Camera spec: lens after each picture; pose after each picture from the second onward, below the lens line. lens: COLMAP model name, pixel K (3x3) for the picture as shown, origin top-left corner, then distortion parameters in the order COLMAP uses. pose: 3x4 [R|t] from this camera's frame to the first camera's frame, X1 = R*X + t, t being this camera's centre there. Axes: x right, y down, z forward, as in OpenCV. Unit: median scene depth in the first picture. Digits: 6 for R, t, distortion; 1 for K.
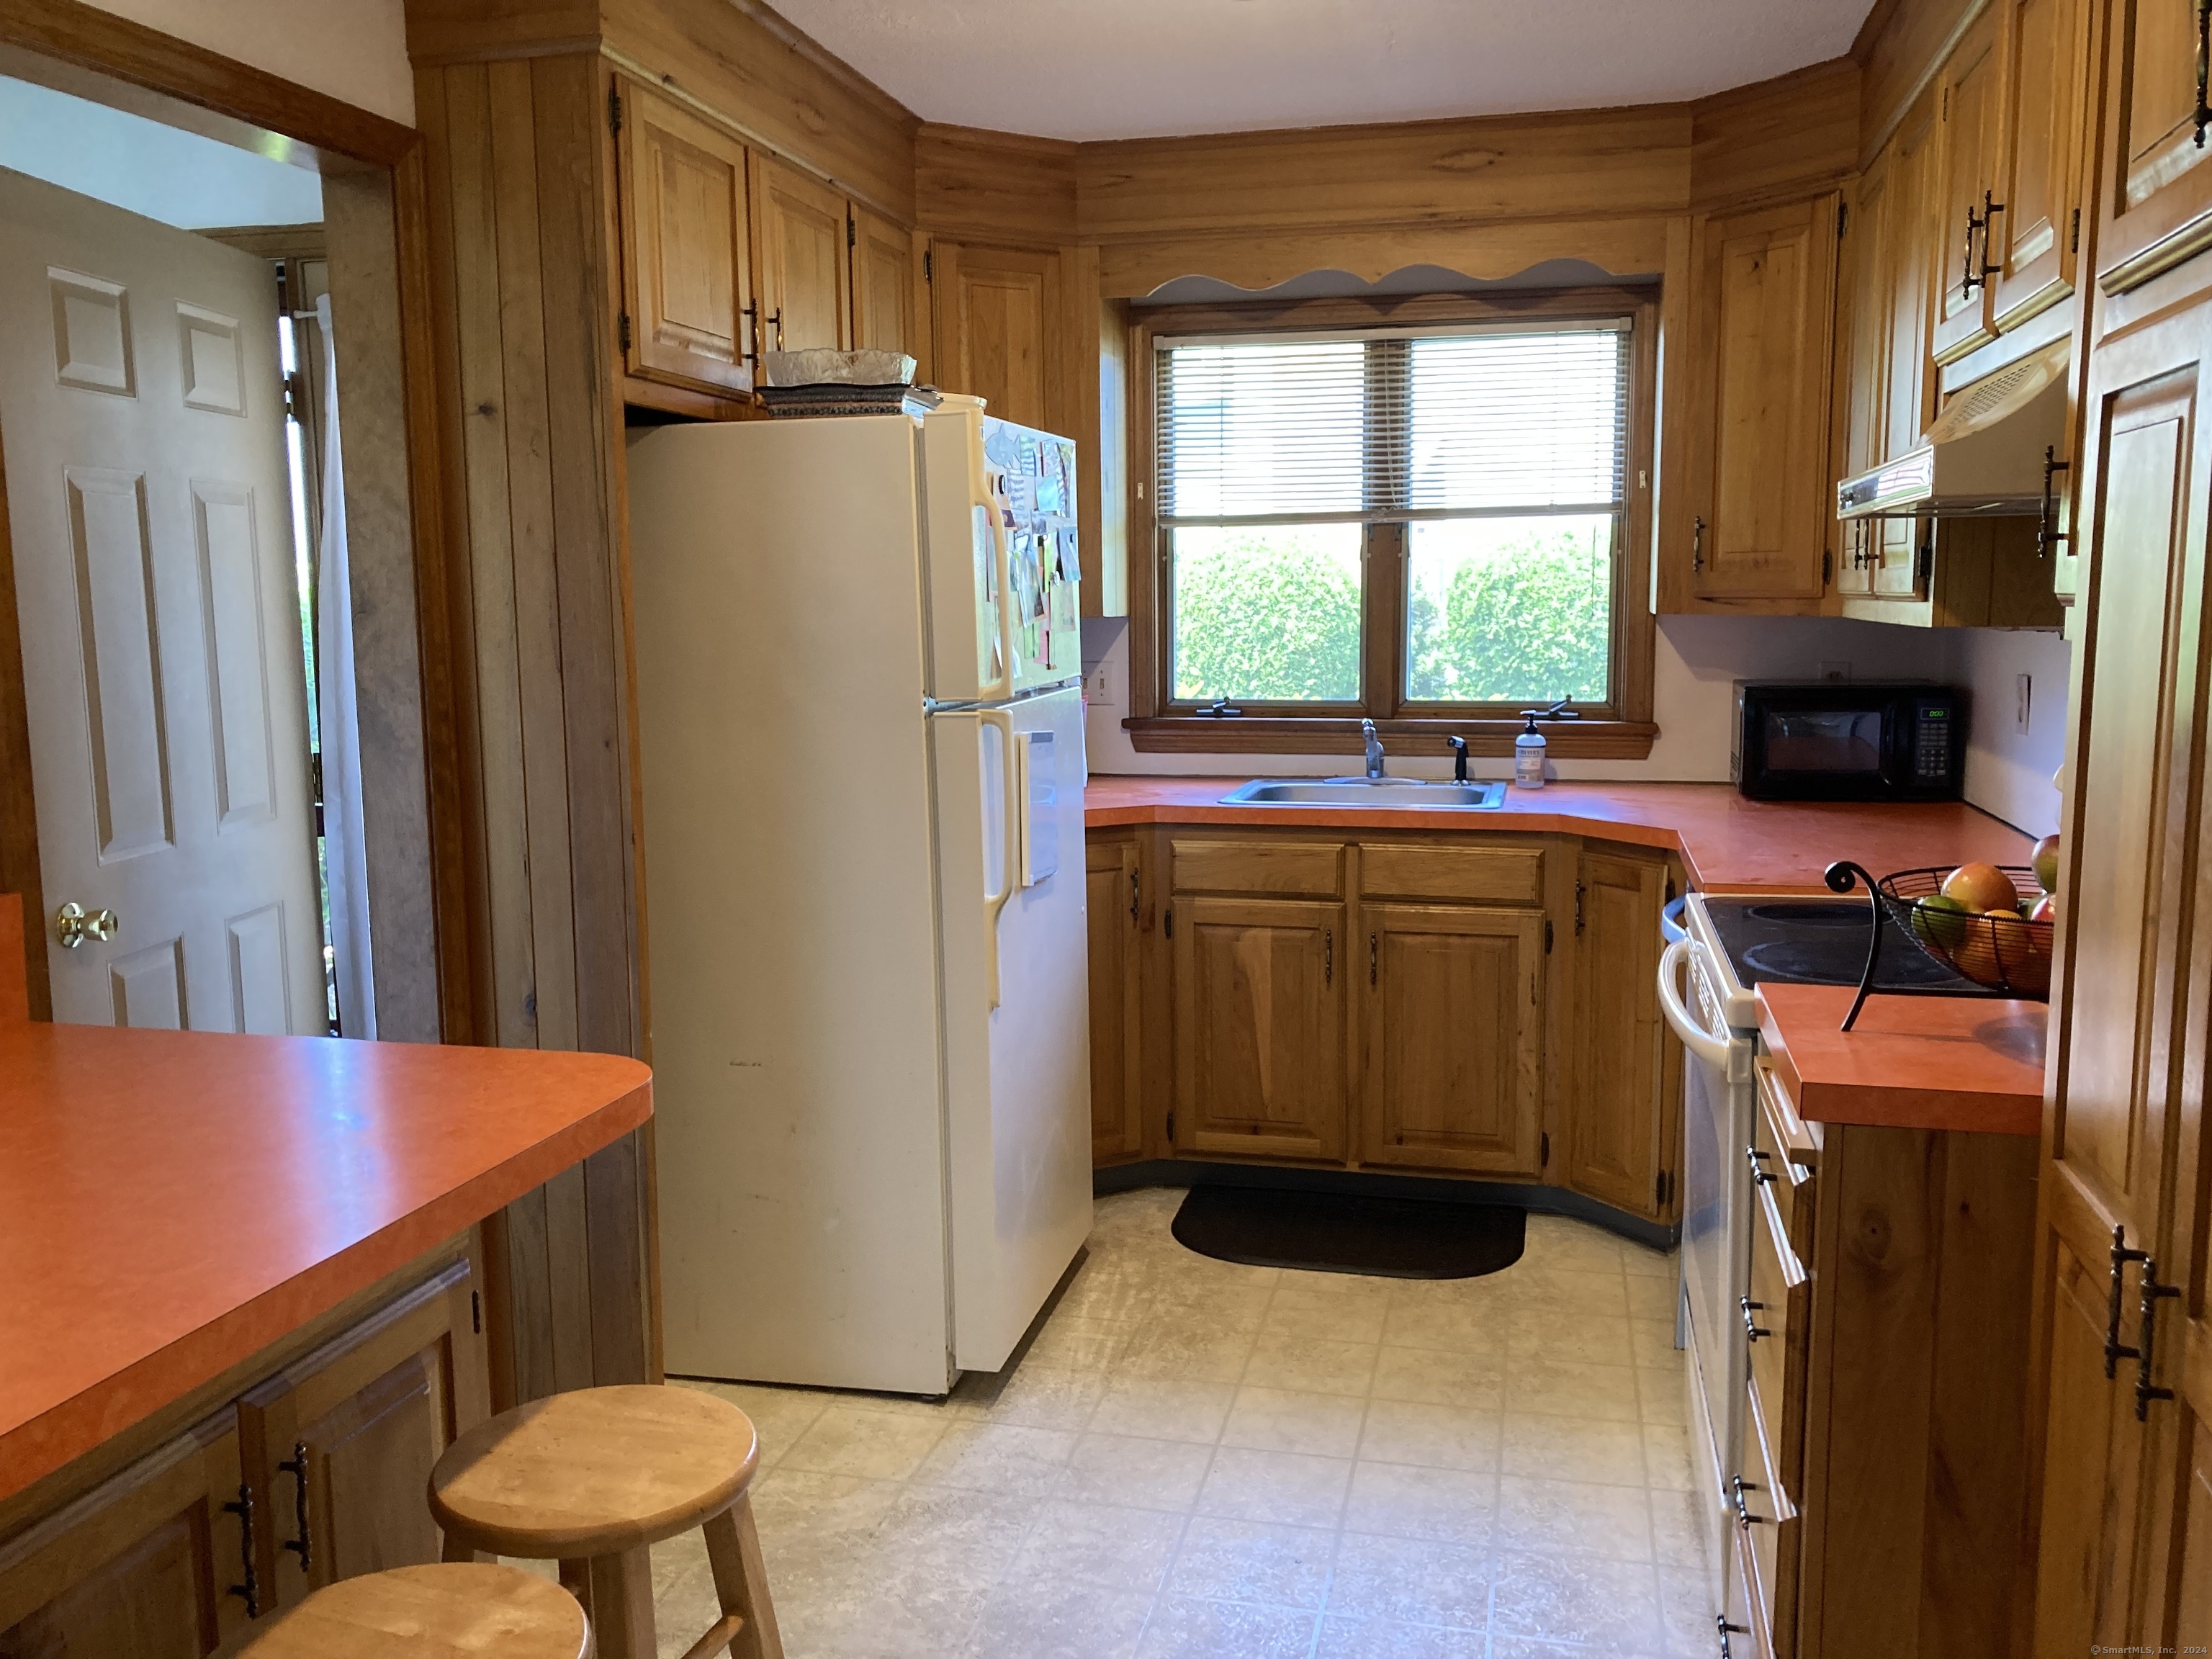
lens RADIAL K [[1805.1, 0, 1106.0], [0, 1805.1, 829.5], [0, 0, 1]] dist [0.005638, 0.001314]
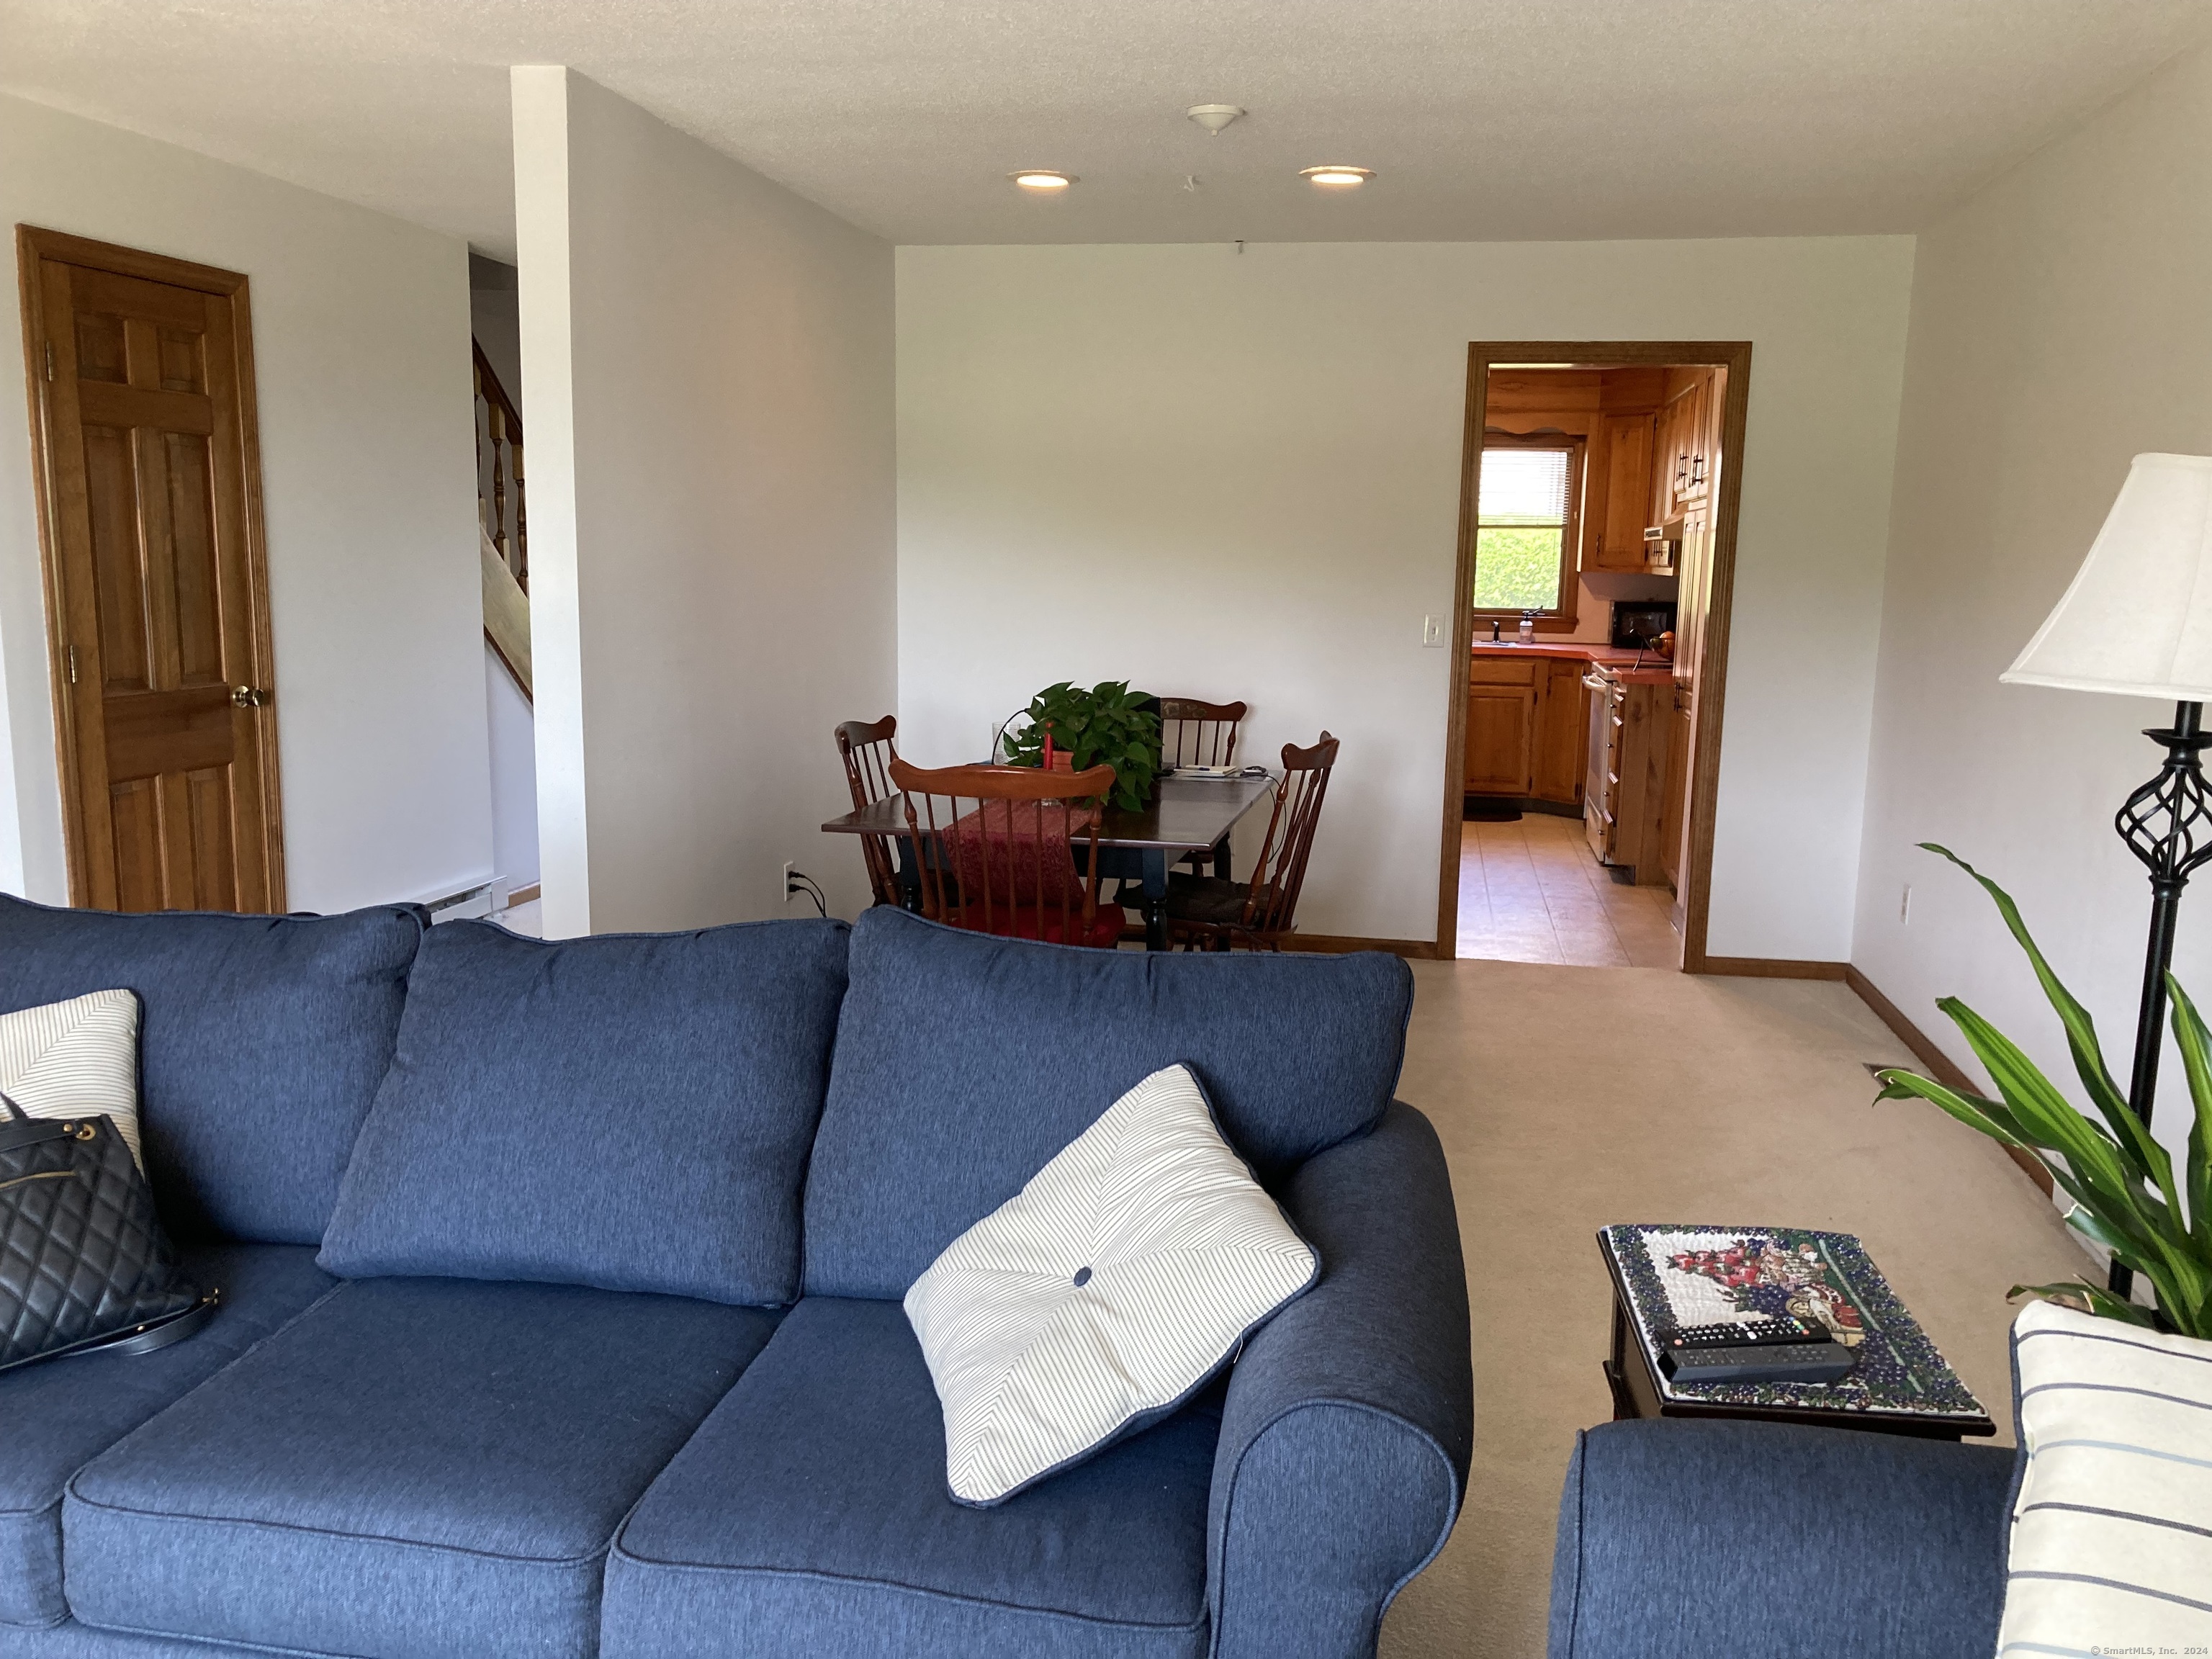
lens RADIAL K [[1830.3, 0, 1094.0], [0, 1830.3, 873.3], [0, 0, 1]] dist [0.053426, -0.033454]
pose [[0.997810, 0.014645, 0.064500, -0.533127], [-0.017368, 0.998972, 0.041865, 0.205716], [-0.063821, -0.042894, 0.997039, -1.535930]]
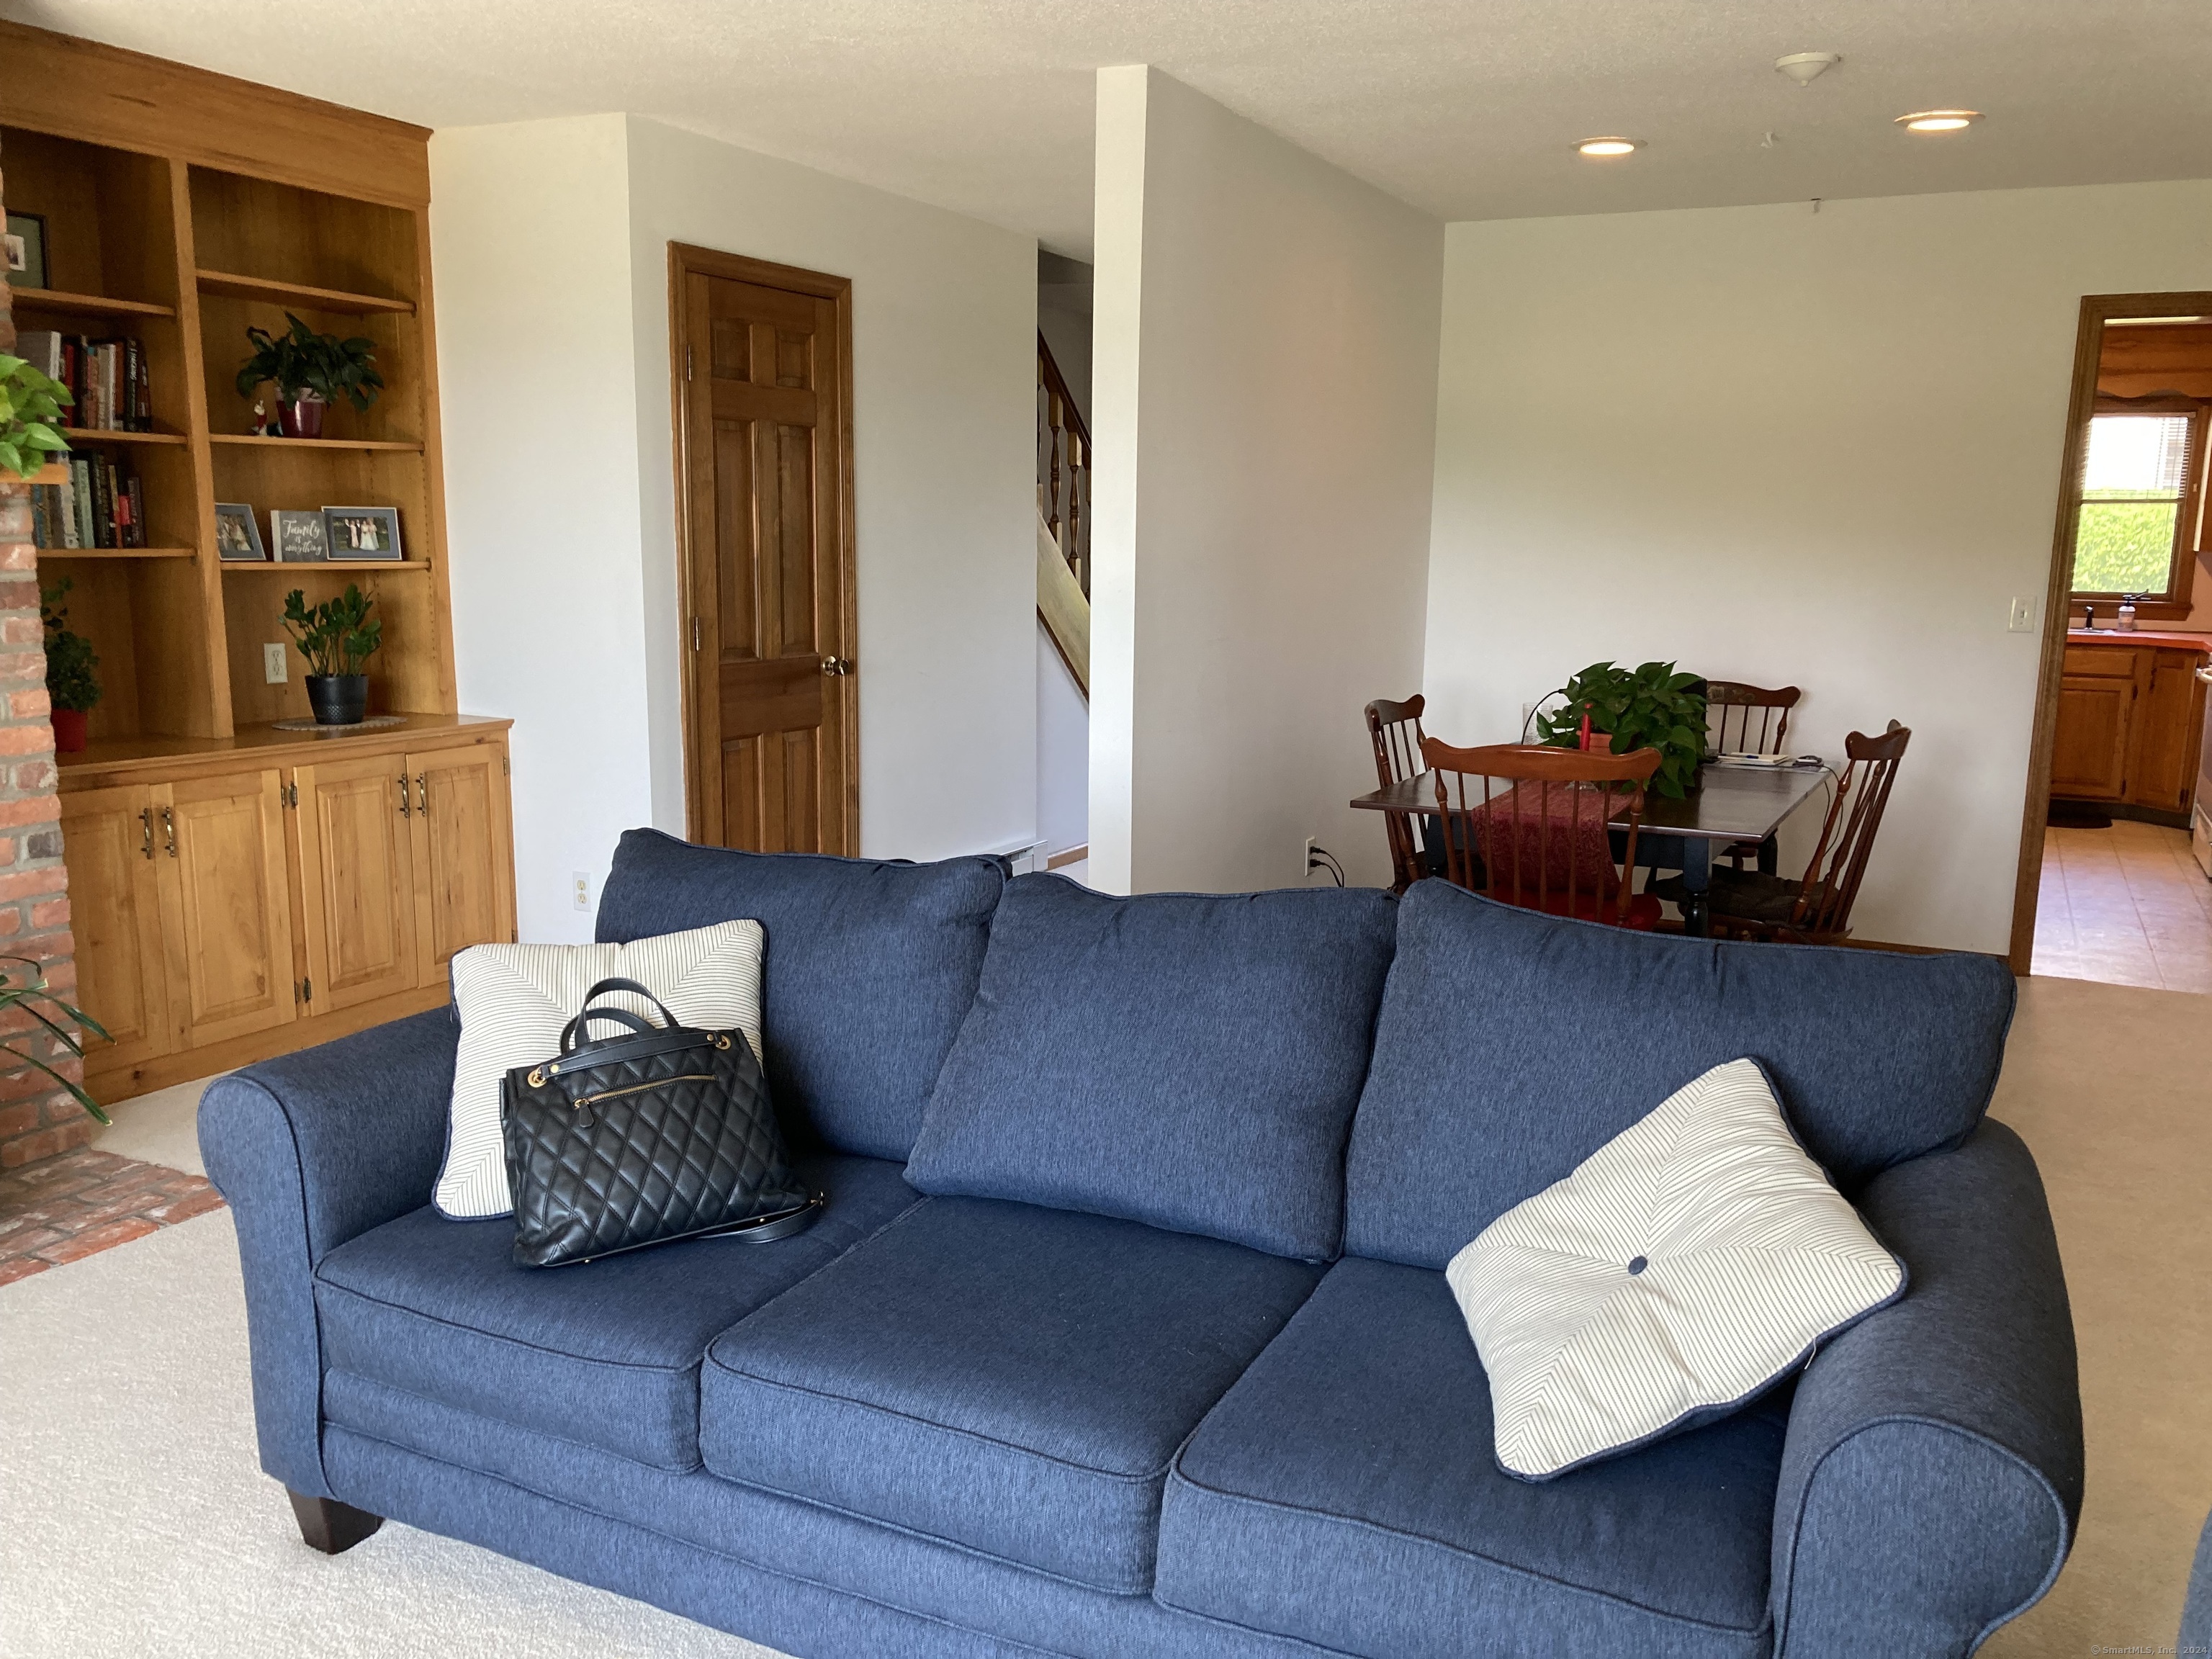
lens RADIAL K [[1830.3, 0, 1094.0], [0, 1830.3, 873.3], [0, 0, 1]] dist [0.053426, -0.033454]
pose [[0.979375, 0.060254, -0.192857, -0.572098], [-0.050052, 0.997099, 0.057350, 0.216432], [0.195753, -0.046514, 0.979549, -1.552701]]
